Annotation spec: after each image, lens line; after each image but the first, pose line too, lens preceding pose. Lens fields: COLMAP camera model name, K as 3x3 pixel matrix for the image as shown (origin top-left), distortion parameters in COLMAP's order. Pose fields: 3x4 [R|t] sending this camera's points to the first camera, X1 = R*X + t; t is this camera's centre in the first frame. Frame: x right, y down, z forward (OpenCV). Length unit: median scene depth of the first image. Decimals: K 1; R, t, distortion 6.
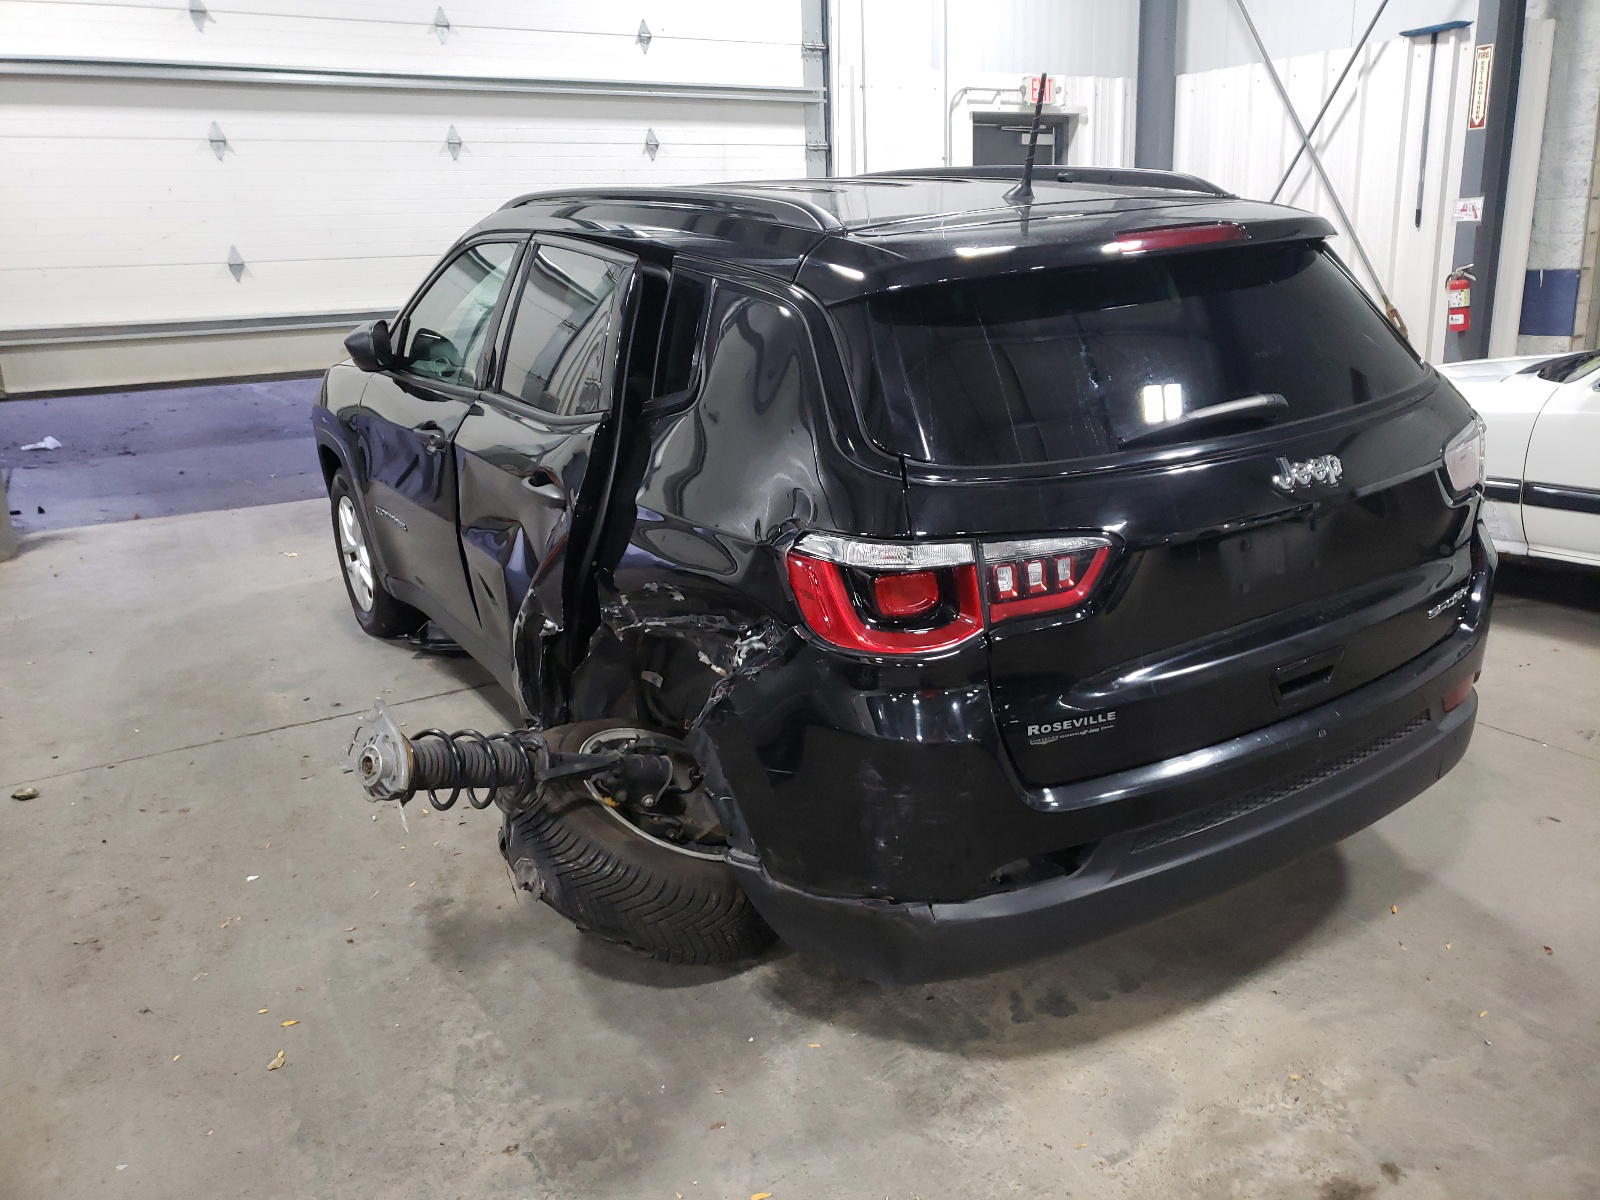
lens RADIAL K [[1215.1, 0, 807.9], [0, 1215.1, 592.3], [0, 0, 1]] dist [0.054196, 0.002234]
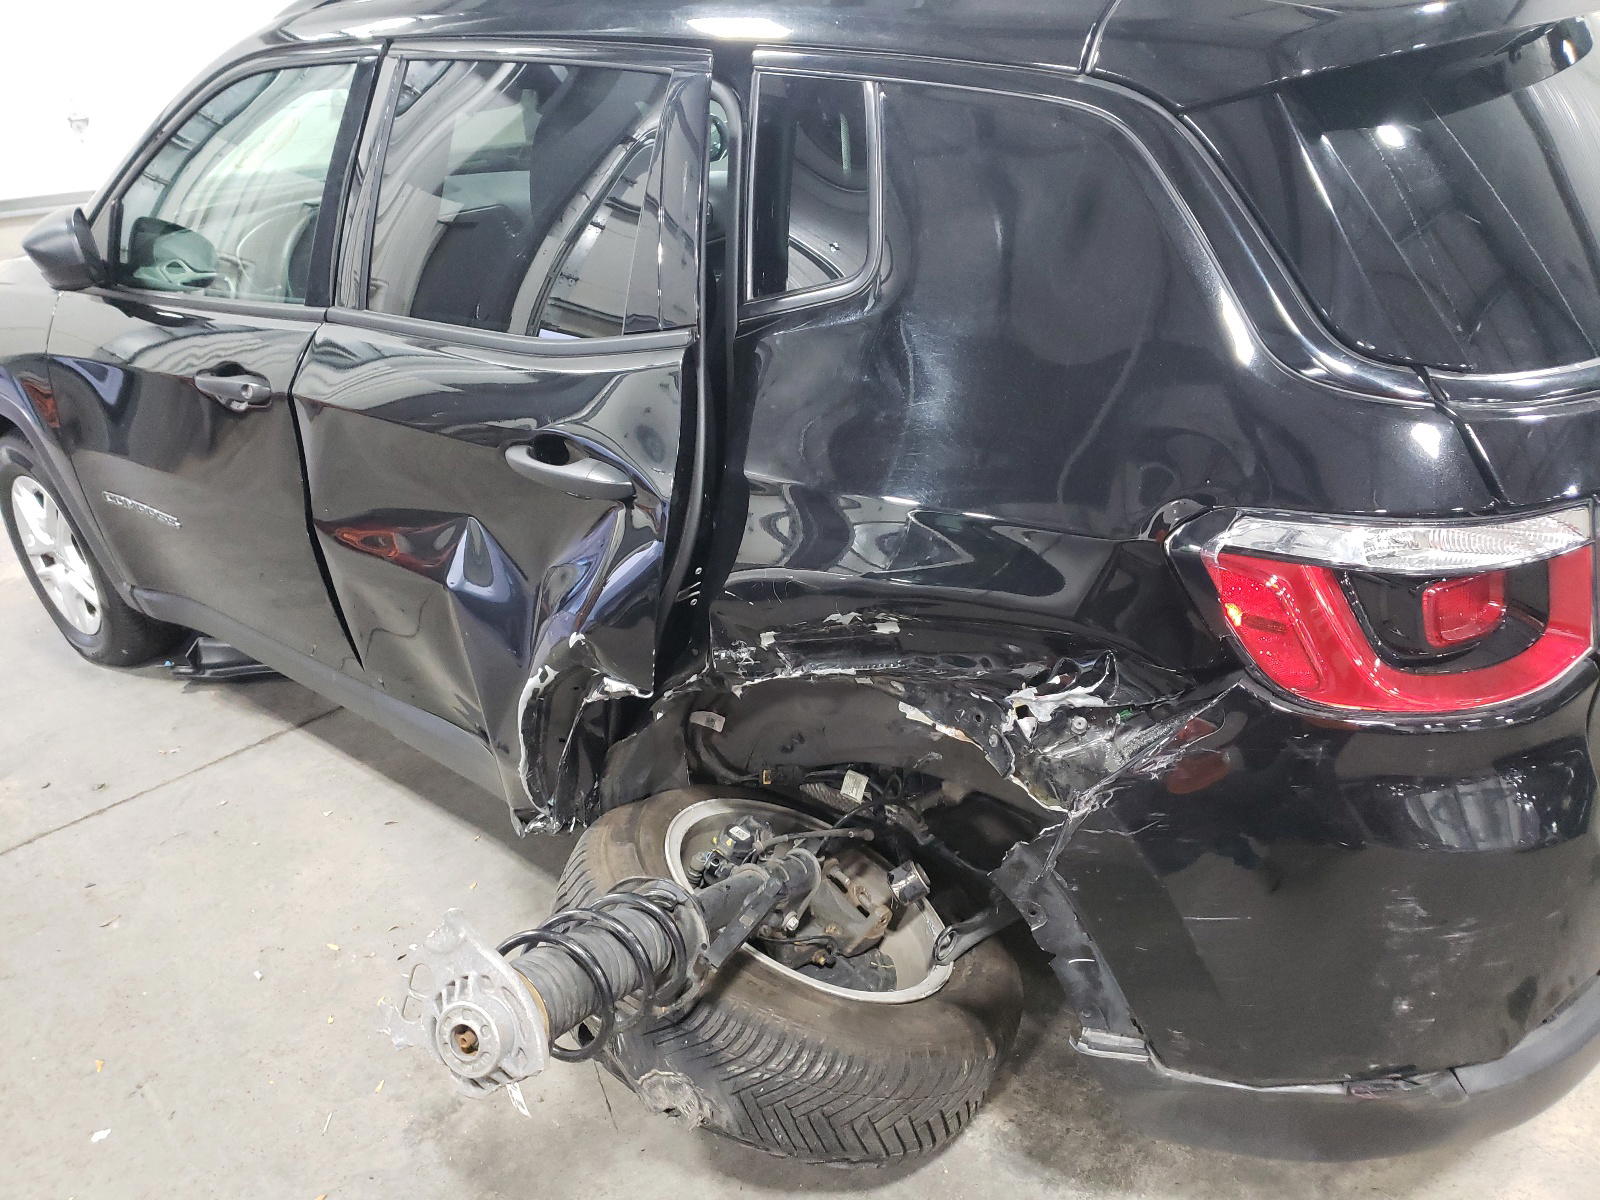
lens RADIAL K [[1211.4, 0, 800.0], [0, 1211.4, 600.0], [0, 0, 1]] dist [-0.004026, 0.051471]
pose [[0.953520, -0.143131, 0.265167, -0.294569], [0.113353, 0.985728, 0.124461, -0.087197], [-0.279197, -0.088619, 0.956136, 0.413681]]
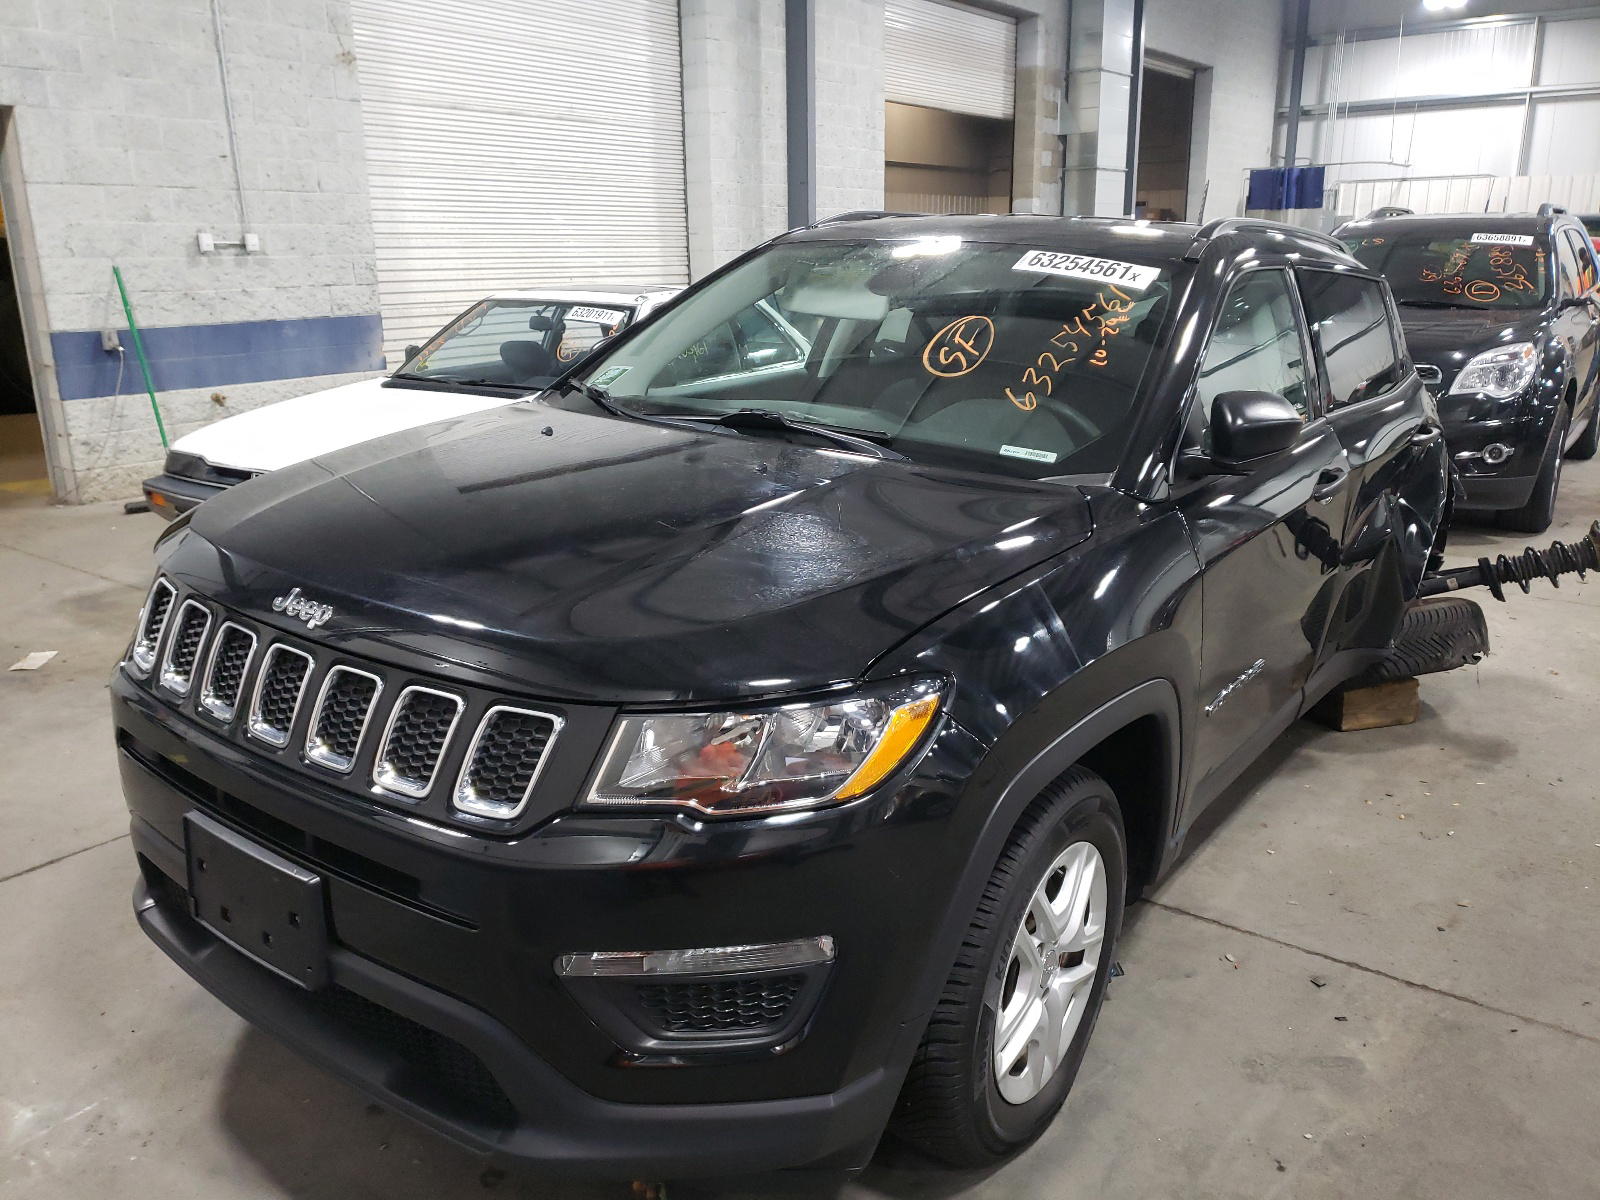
lens RADIAL K [[1215.1, 0, 807.9], [0, 1215.1, 592.3], [0, 0, 1]] dist [0.054196, 0.002234]
pose [[-0.377066, -0.192373, 0.905988, -1.408017], [0.277941, 0.909604, 0.308818, -0.623126], [-0.883499, 0.368256, -0.289512, 2.289070]]
